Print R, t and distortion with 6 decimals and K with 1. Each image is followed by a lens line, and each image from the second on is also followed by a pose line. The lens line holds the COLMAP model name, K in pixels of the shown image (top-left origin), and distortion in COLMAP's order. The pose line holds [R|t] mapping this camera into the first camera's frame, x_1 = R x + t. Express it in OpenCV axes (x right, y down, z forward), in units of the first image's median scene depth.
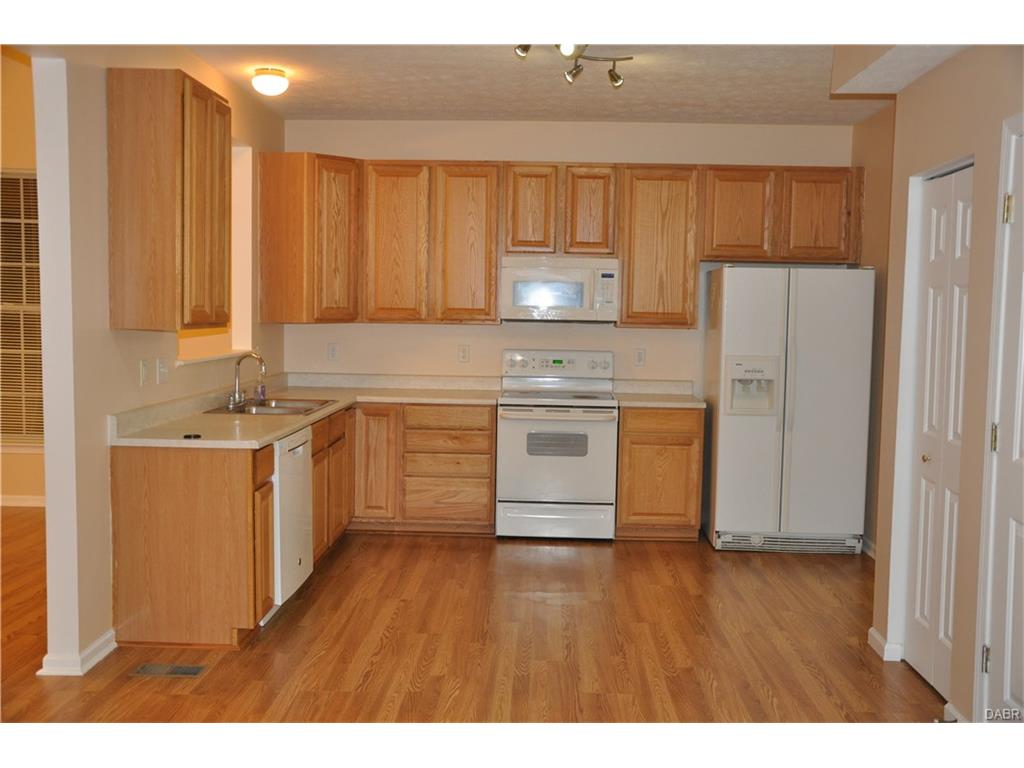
lens RADIAL K [[988.1, 0, 512.0], [0, 988.1, 384.0], [0, 0, 1]] dist [-0.089716, 0.256211]
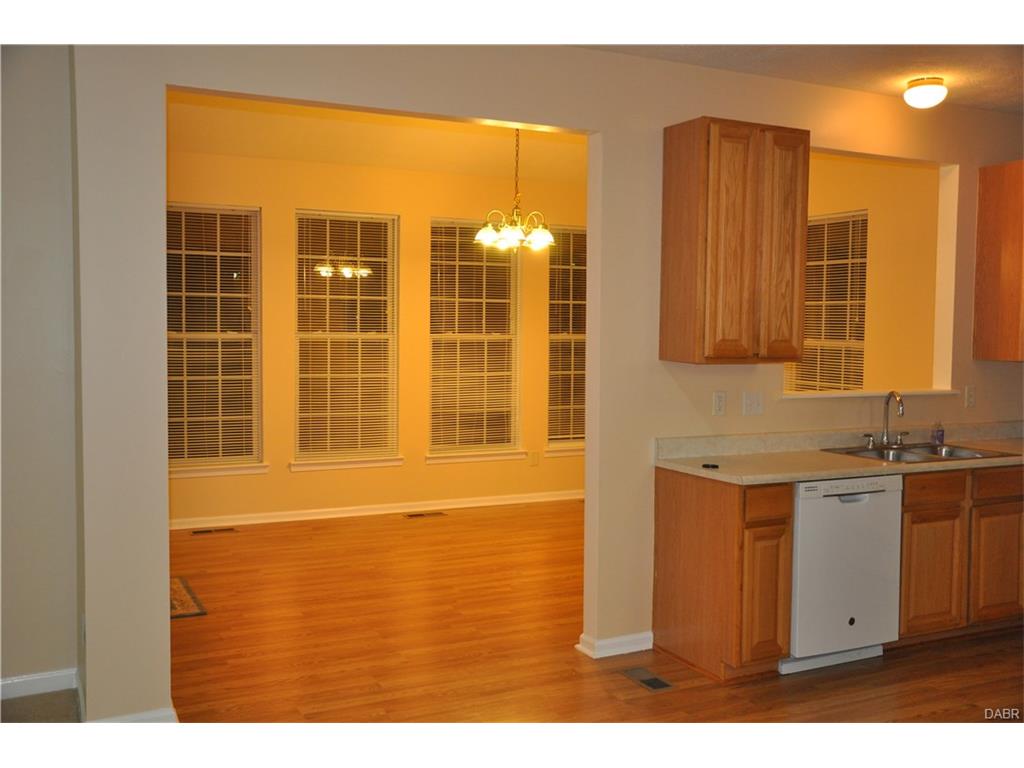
lens RADIAL K [[988.1, 0, 512.0], [0, 988.1, 384.0], [0, 0, 1]] dist [-0.089716, 0.256211]
pose [[0.476802, 0.037112, -0.878227, 0.381840], [-0.070777, 0.997485, 0.003725, -0.017149], [0.876157, 0.060382, 0.478229, 0.252128]]
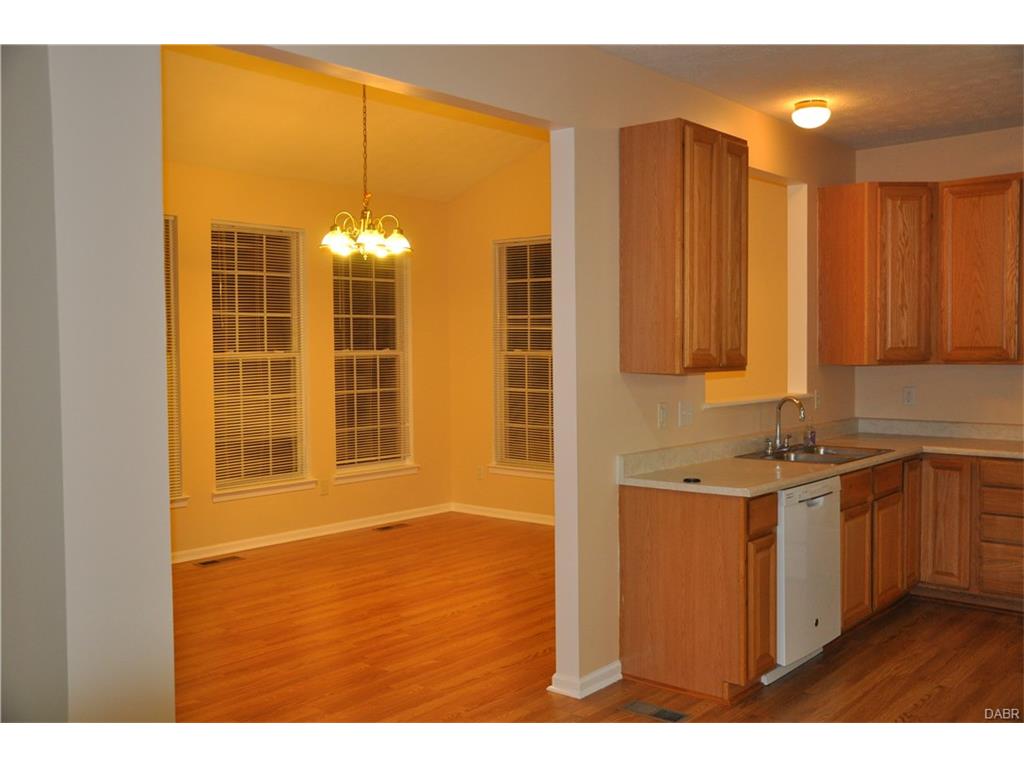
lens RADIAL K [[988.1, 0, 512.0], [0, 988.1, 384.0], [0, 0, 1]] dist [-0.089716, 0.256211]
pose [[0.784675, 0.000514, -0.619907, 0.119239], [-0.027237, 0.999063, -0.033648, -0.004440], [0.619309, 0.043287, 0.783953, 0.079749]]
